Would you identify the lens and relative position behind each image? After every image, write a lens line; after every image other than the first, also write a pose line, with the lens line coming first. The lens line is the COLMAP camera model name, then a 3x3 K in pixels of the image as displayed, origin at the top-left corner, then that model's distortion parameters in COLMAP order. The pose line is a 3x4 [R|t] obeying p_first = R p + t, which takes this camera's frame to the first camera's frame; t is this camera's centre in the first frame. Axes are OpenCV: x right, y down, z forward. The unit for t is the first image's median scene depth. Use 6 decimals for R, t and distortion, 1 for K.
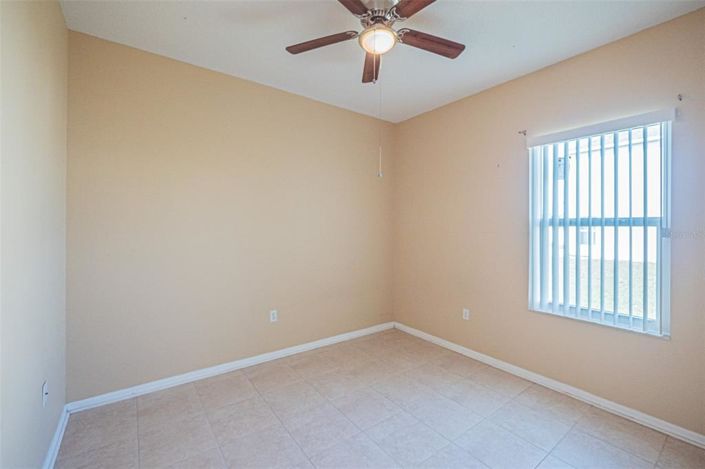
lens RADIAL K [[300.3, 0, 349.3], [0, 300.3, 223.9], [0, 0, 1]] dist [0.000237, 0.000131]
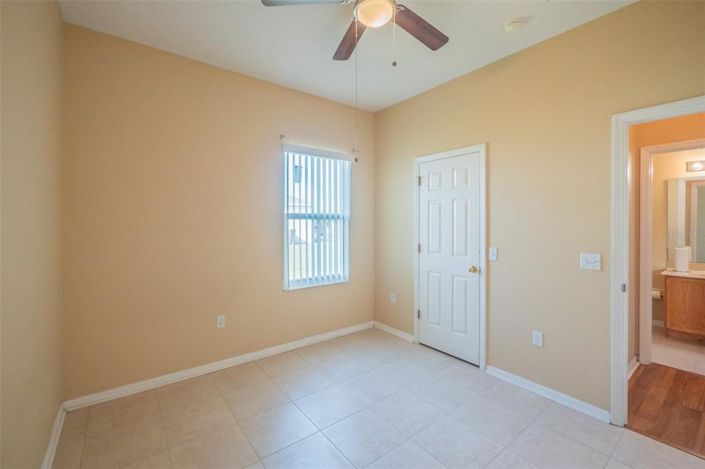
lens RADIAL K [[300.3, 0, 349.3], [0, 300.3, 223.9], [0, 0, 1]] dist [0.000237, 0.000131]
pose [[-0.025855, -0.018064, 0.999502, -0.599796], [-0.011149, 0.999780, 0.017781, 0.001357], [-0.999604, -0.010684, -0.026050, 0.833005]]
